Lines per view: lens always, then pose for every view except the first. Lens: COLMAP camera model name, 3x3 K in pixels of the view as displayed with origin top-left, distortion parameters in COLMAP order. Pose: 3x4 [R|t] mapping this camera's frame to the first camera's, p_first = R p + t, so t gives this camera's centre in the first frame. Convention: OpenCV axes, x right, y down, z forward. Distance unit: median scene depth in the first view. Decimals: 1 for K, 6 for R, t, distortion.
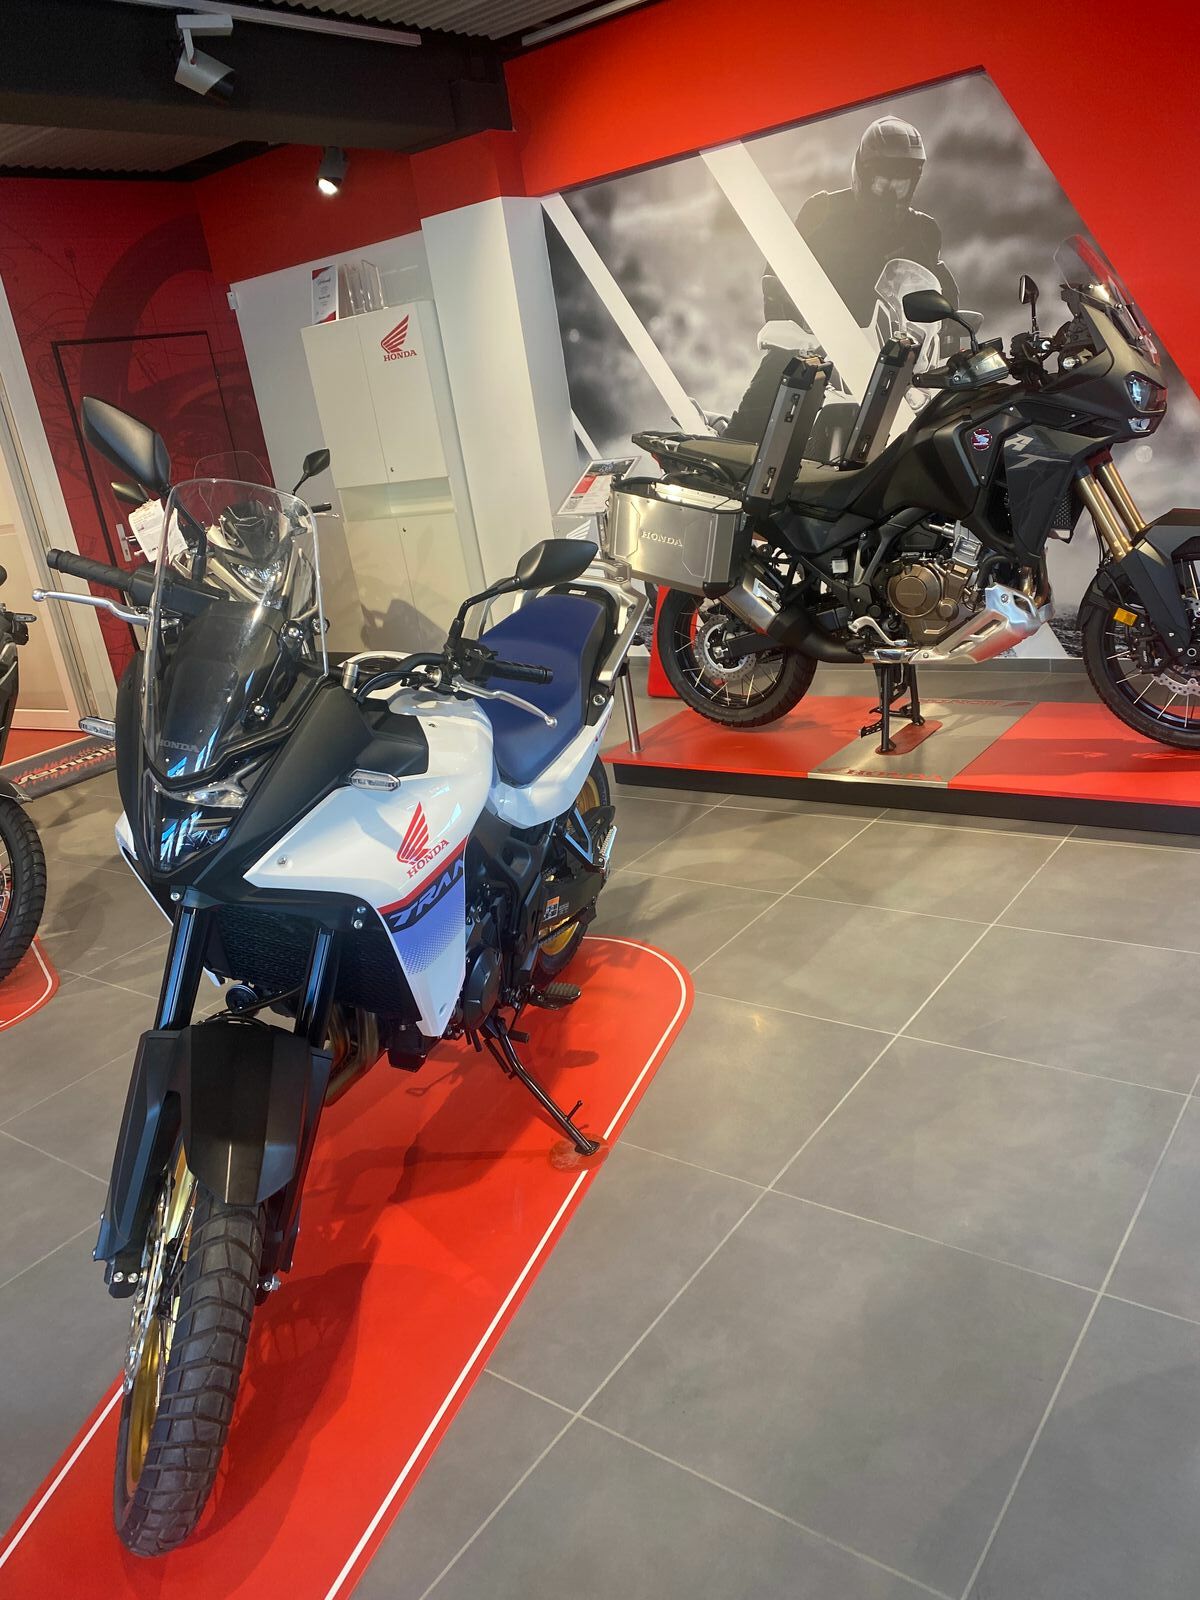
lens RADIAL K [[1188.4, 0, 600.0], [0, 1188.4, 800.0], [0, 0, 1]] dist [0.030917, -0.047154]
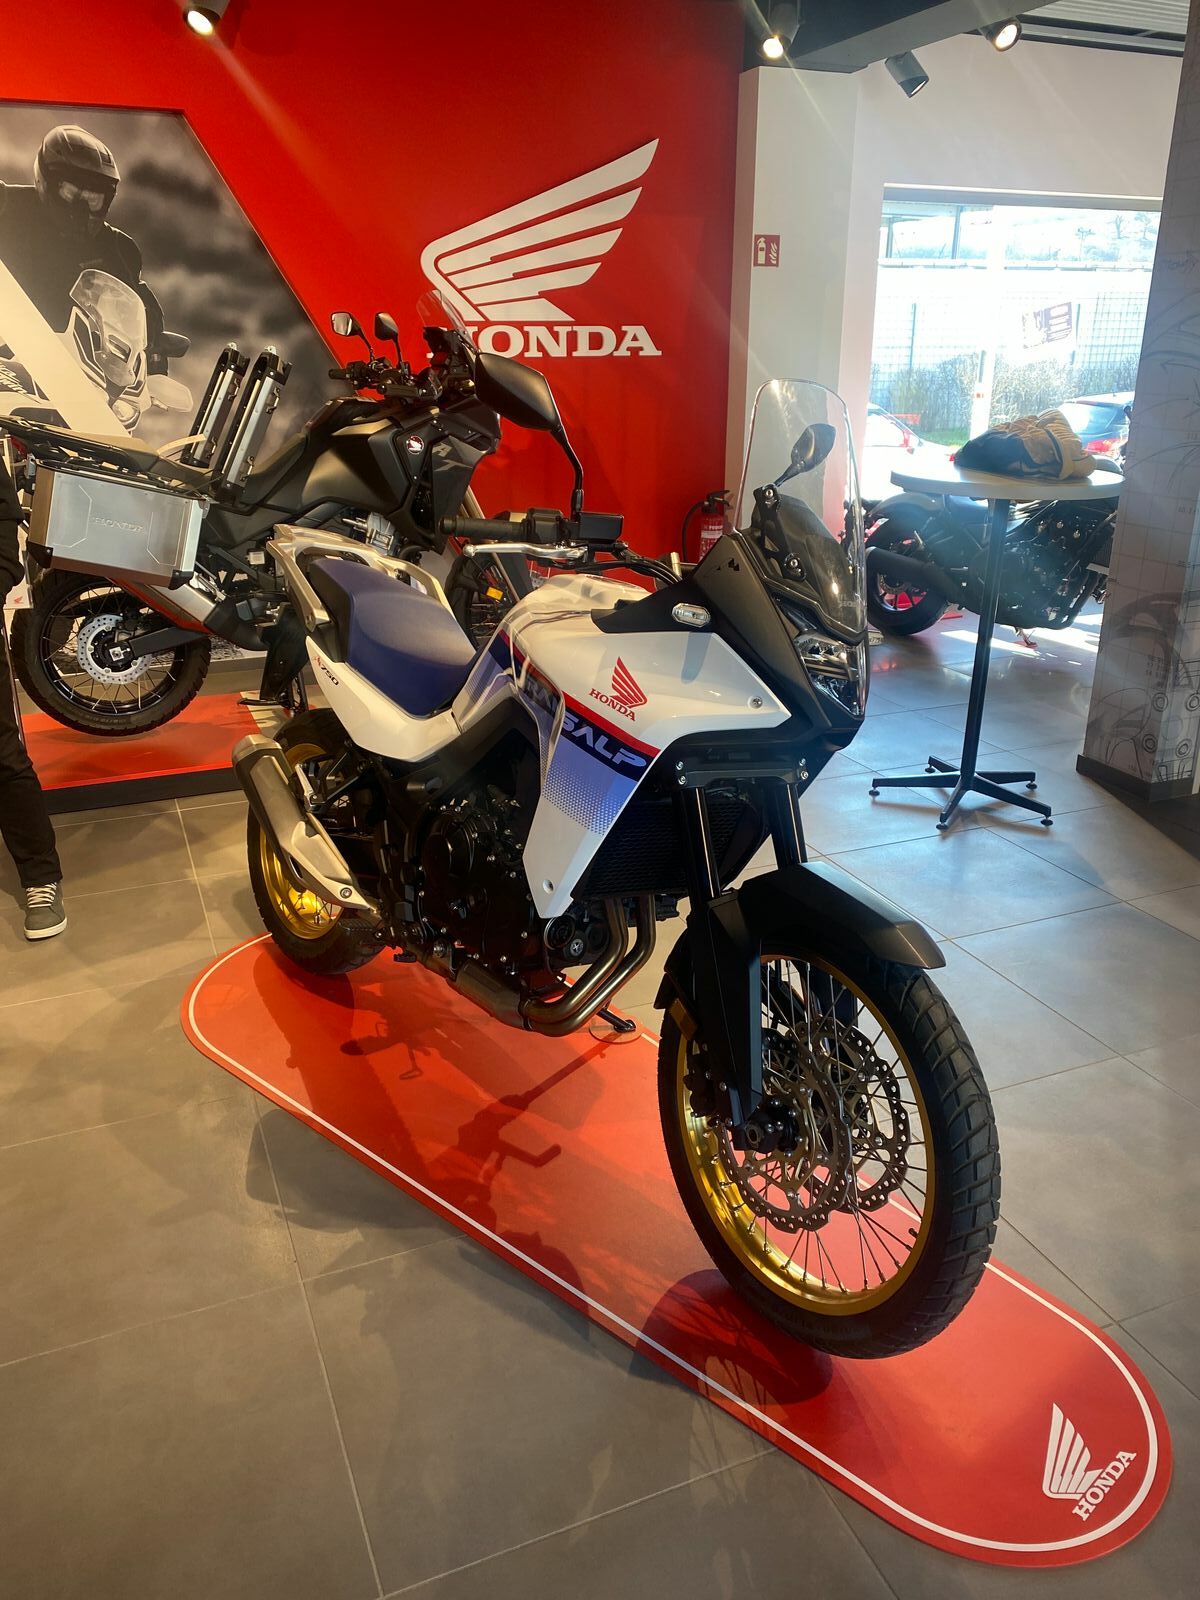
lens RADIAL K [[1215.8, 0, 600.0], [0, 1215.8, 800.0], [0, 0, 1]] dist [0.003596, -0.004418]
pose [[0.512922, -0.158087, 0.843753, -0.508313], [0.207852, 0.976521, 0.056608, 0.011921], [-0.832892, 0.146340, 0.533738, 0.184372]]
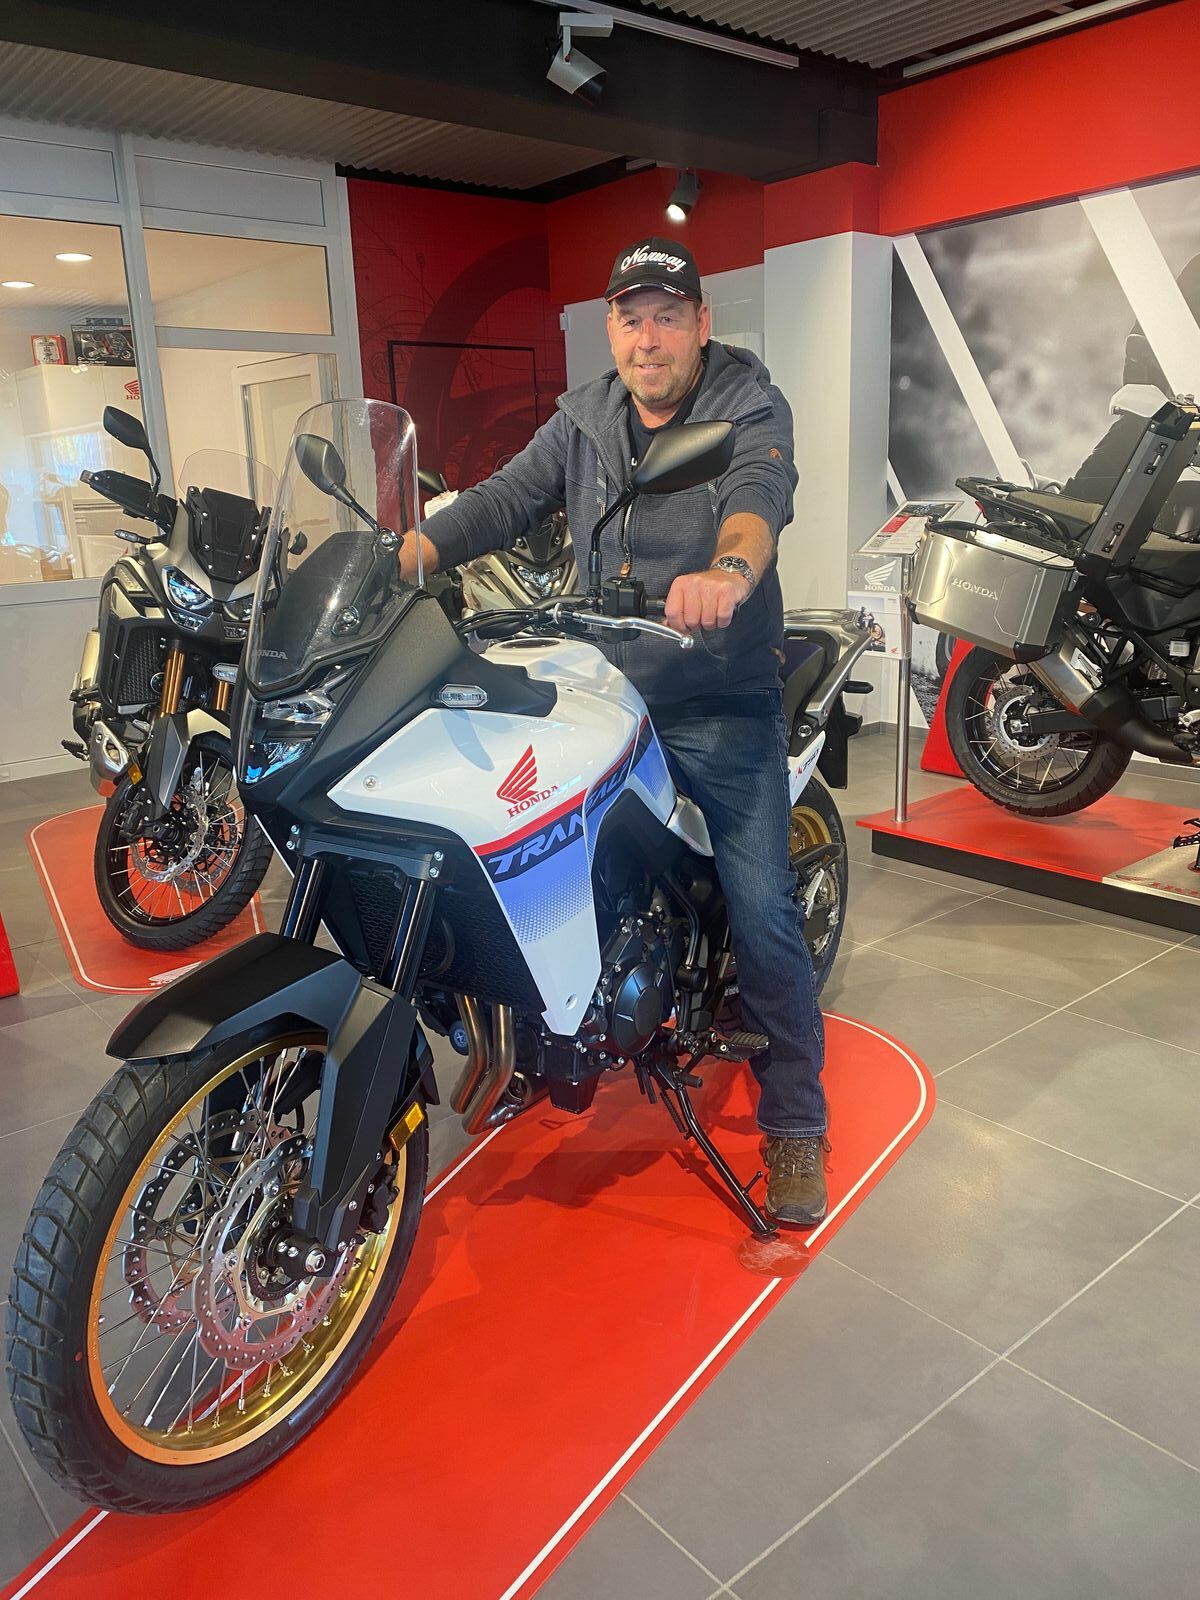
lens RADIAL K [[1215.8, 0, 600.0], [0, 1215.8, 800.0], [0, 0, 1]] dist [0.003596, -0.004418]
pose [[0.965135, 0.167877, -0.200829, -0.008296], [-0.177901, 0.983501, -0.032822, 0.014193], [0.192005, 0.067406, 0.979076, 0.053970]]
